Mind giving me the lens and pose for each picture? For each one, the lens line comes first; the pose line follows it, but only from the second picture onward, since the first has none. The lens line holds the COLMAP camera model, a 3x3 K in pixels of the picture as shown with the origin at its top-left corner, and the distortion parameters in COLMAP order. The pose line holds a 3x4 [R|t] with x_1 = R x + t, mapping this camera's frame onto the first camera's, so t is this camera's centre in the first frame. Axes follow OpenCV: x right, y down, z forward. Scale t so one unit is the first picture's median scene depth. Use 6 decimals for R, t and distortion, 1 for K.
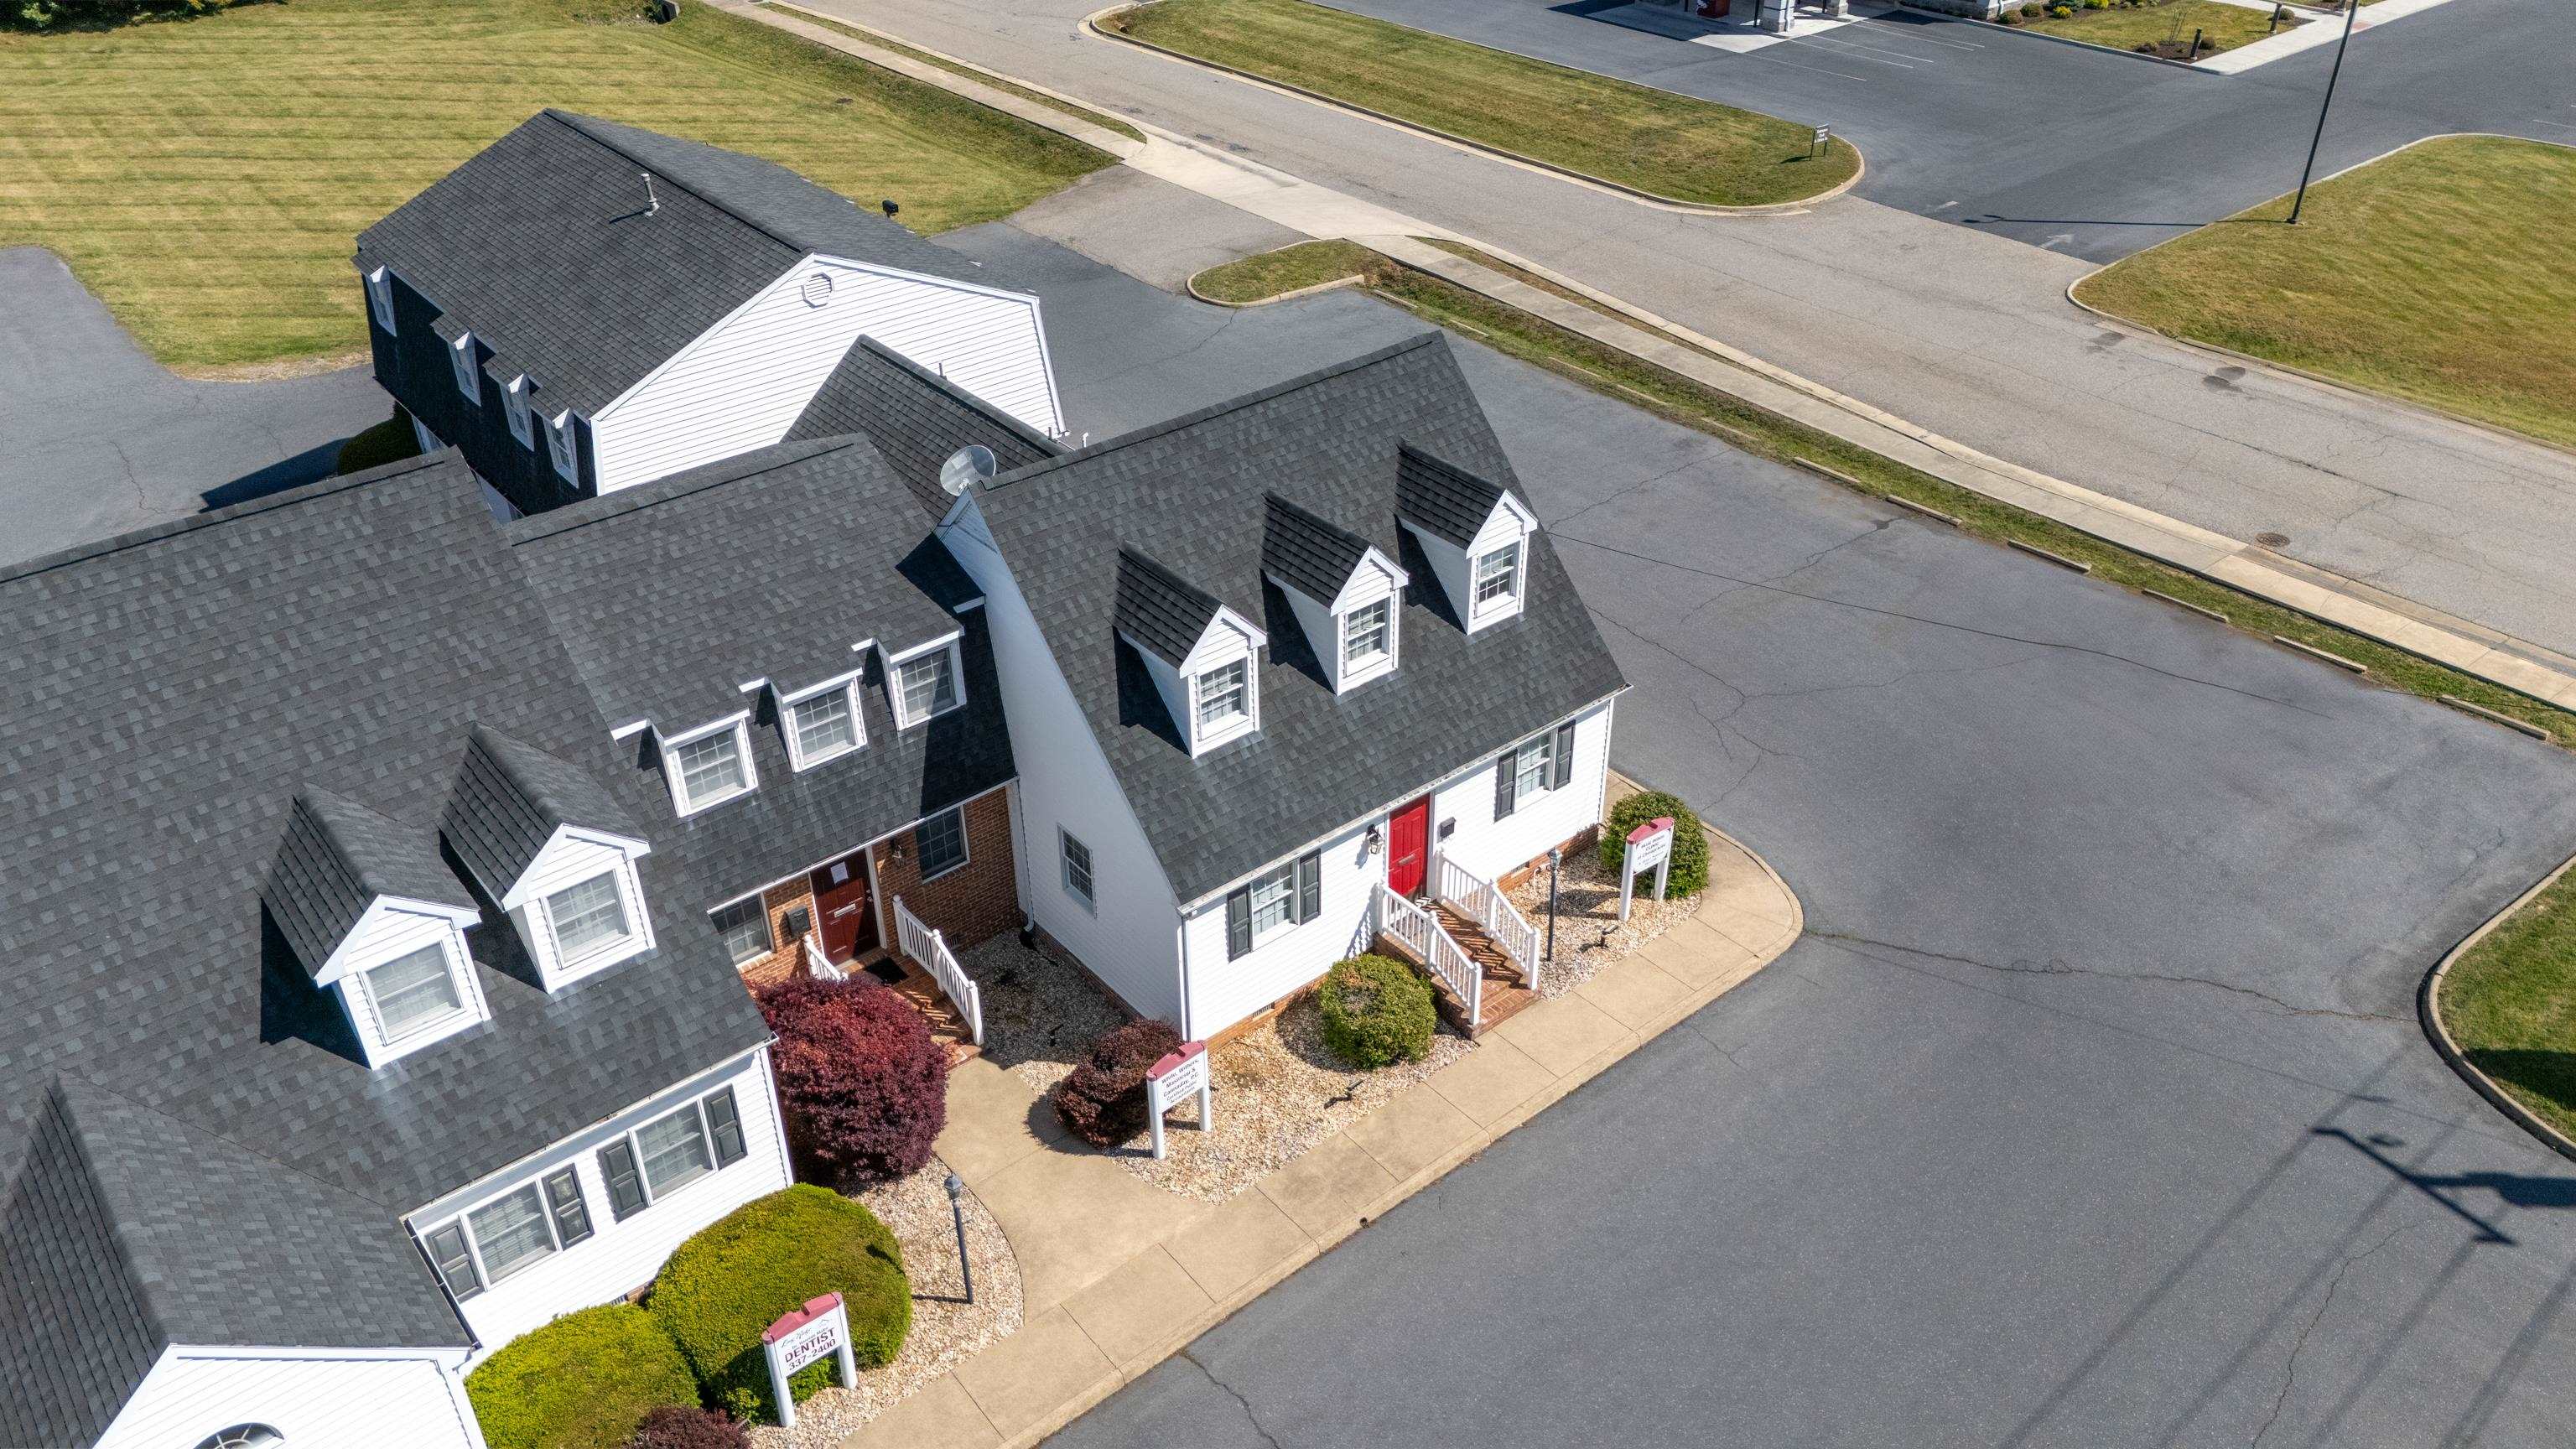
lens RADIAL K [[1891.3, 0, 1288.0], [0, 1891.3, 724.5], [0, 0, 1]] dist [0.083197, -0.085421]
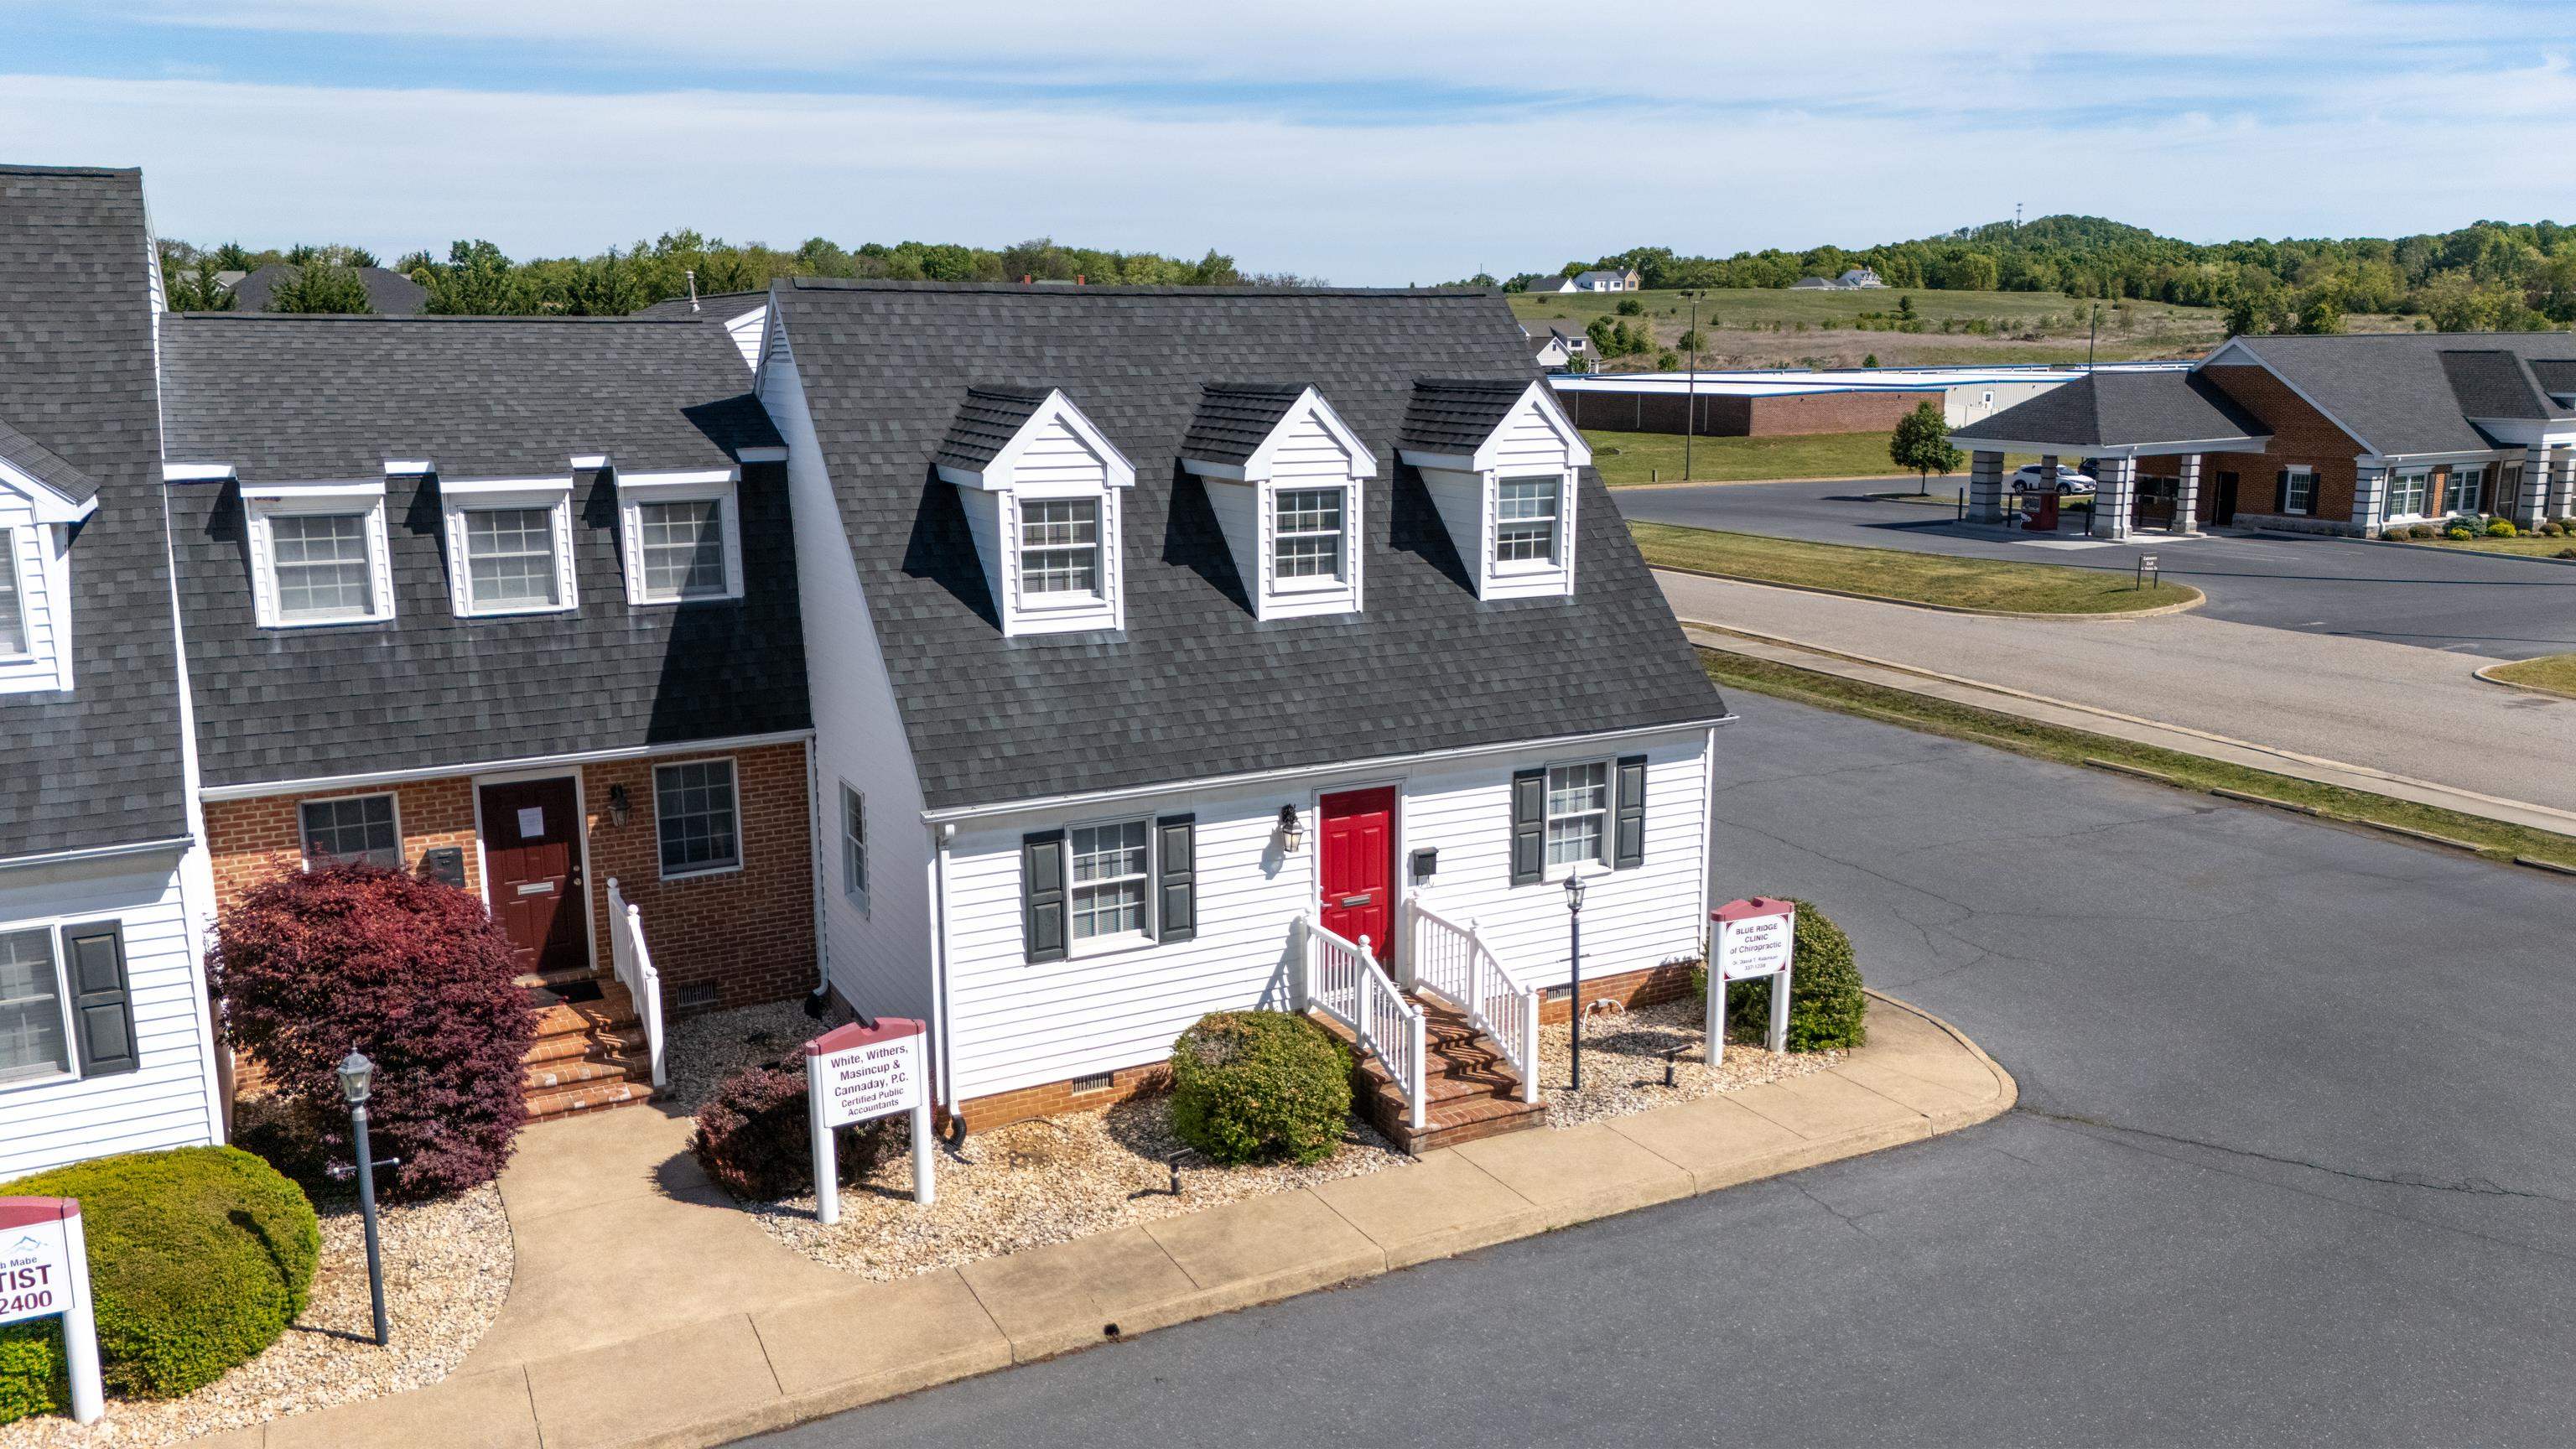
lens RADIAL K [[1891.3, 0, 1288.0], [0, 1891.3, 724.5], [0, 0, 1]] dist [0.083197, -0.085421]
pose [[0.978281, 0.045798, -0.202159, 0.168716], [-0.116381, 0.928409, -0.352862, 0.248198], [0.171525, 0.368726, 0.913576, 0.373563]]
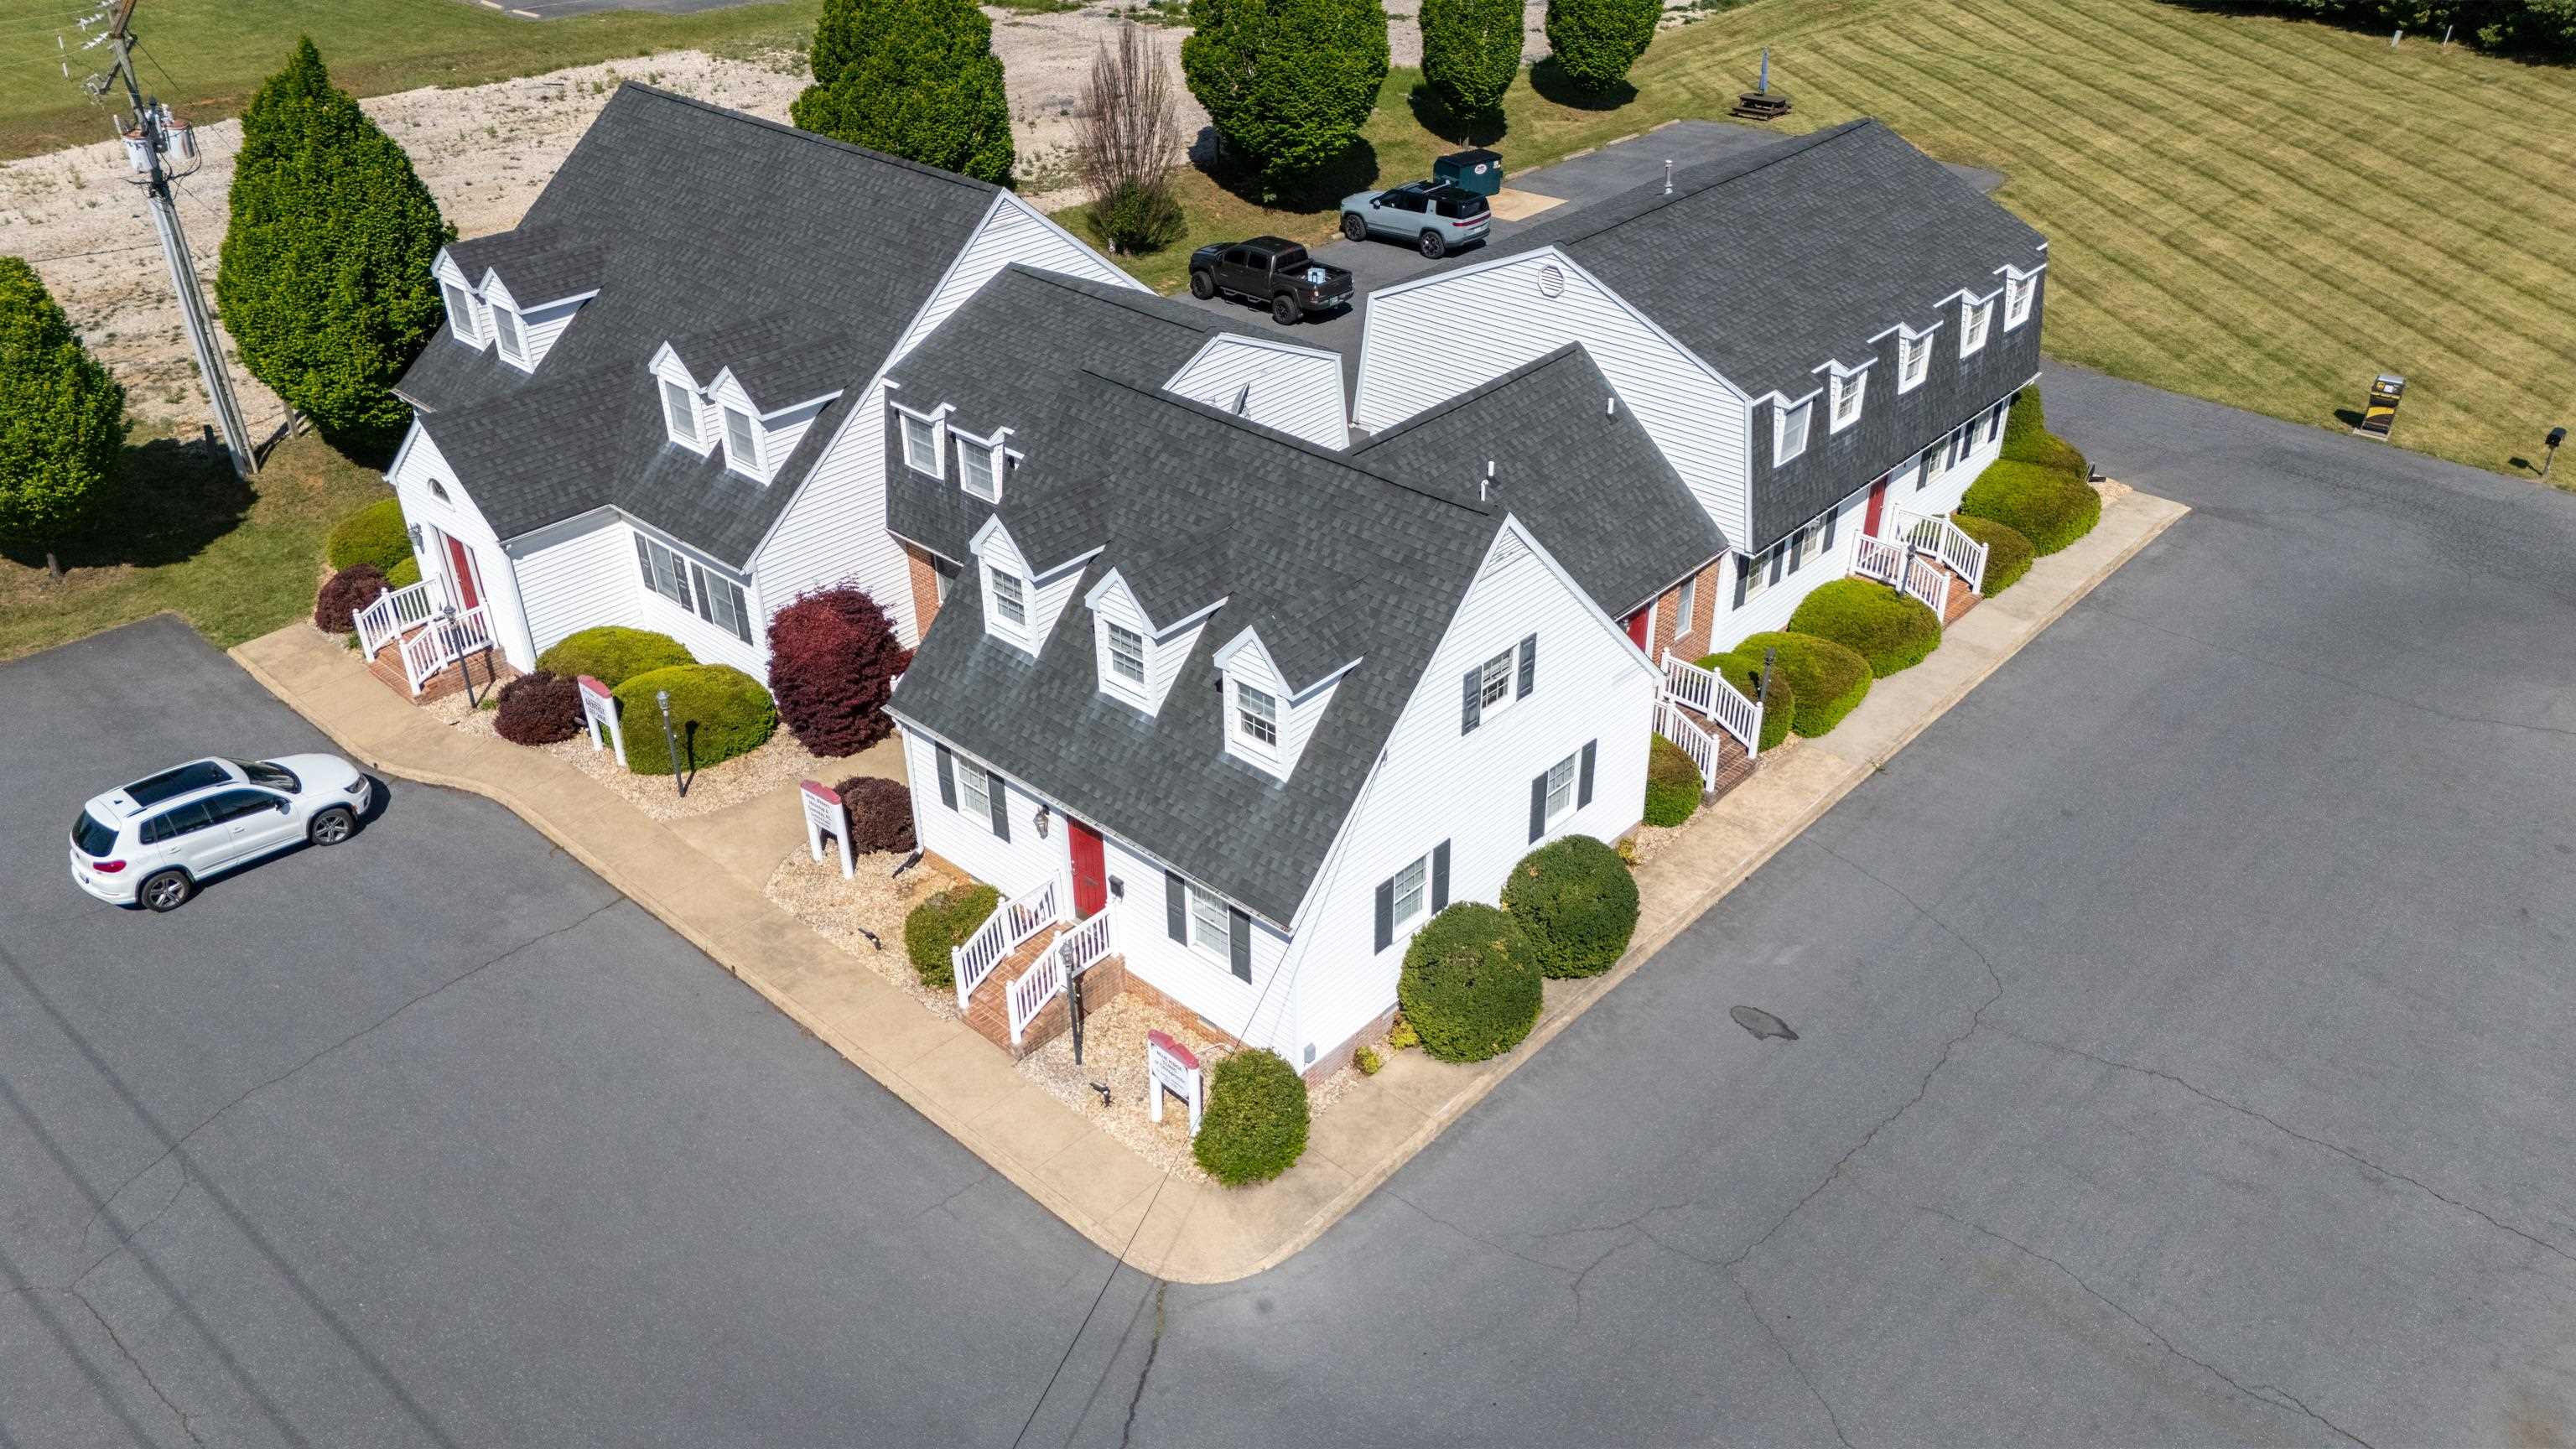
lens RADIAL K [[1891.3, 0, 1288.0], [0, 1891.3, 724.5], [0, 0, 1]] dist [0.083197, -0.085421]
pose [[0.137677, 0.524518, -0.840194, 0.877589], [-0.530393, 0.755441, 0.384696, -0.433458], [0.836497, 0.392670, 0.382208, 0.667181]]
